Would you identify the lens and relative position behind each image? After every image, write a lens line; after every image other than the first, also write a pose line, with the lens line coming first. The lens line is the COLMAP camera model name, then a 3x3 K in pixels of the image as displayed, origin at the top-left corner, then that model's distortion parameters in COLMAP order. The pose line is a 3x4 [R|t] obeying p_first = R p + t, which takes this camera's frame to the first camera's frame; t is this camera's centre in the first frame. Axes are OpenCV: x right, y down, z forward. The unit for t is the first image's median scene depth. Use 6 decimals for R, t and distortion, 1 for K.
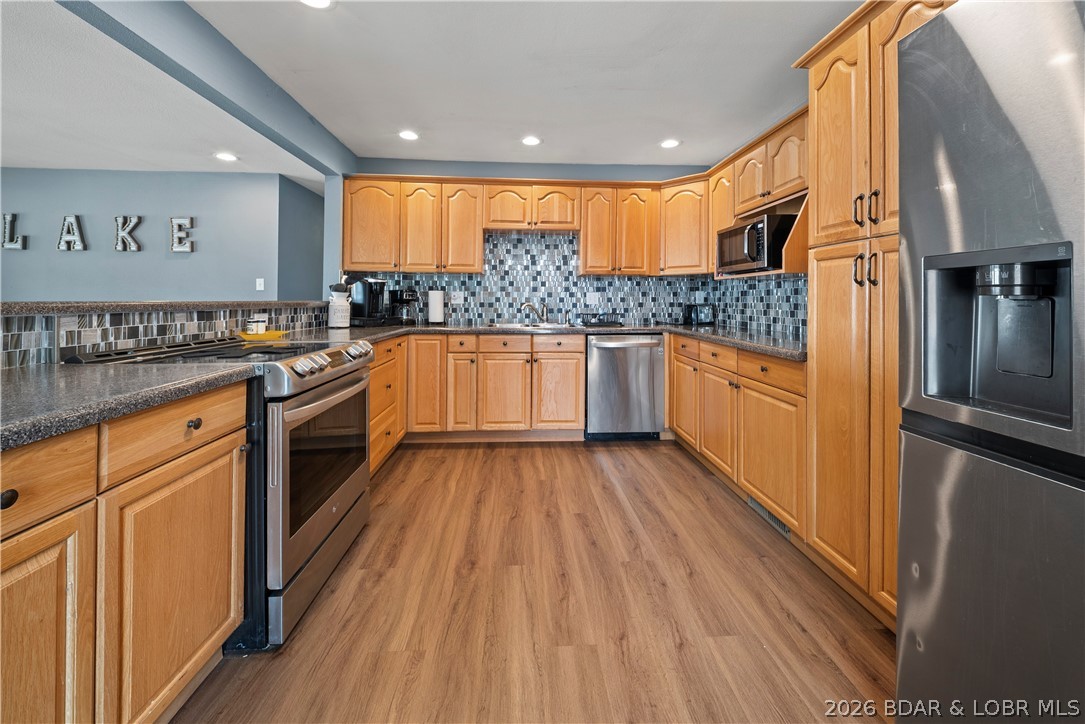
lens RADIAL K [[403.2, 0, 545.9], [0, 403.2, 295.1], [0, 0, 1]] dist [0.013894, -0.008920]
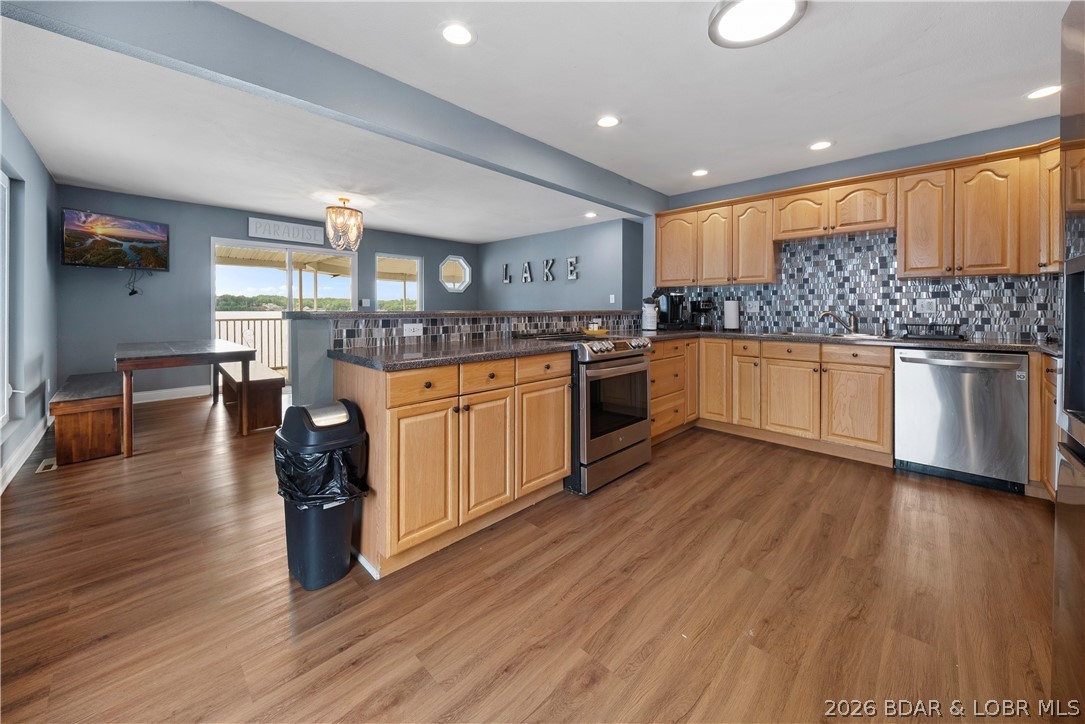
lens RADIAL K [[403.2, 0, 545.9], [0, 403.2, 295.1], [0, 0, 1]] dist [0.013894, -0.008920]
pose [[0.668326, -0.031453, -0.743203, 0.235916], [0.015360, 0.999476, -0.028486, -0.002575], [0.743710, 0.007623, 0.668459, -0.145250]]
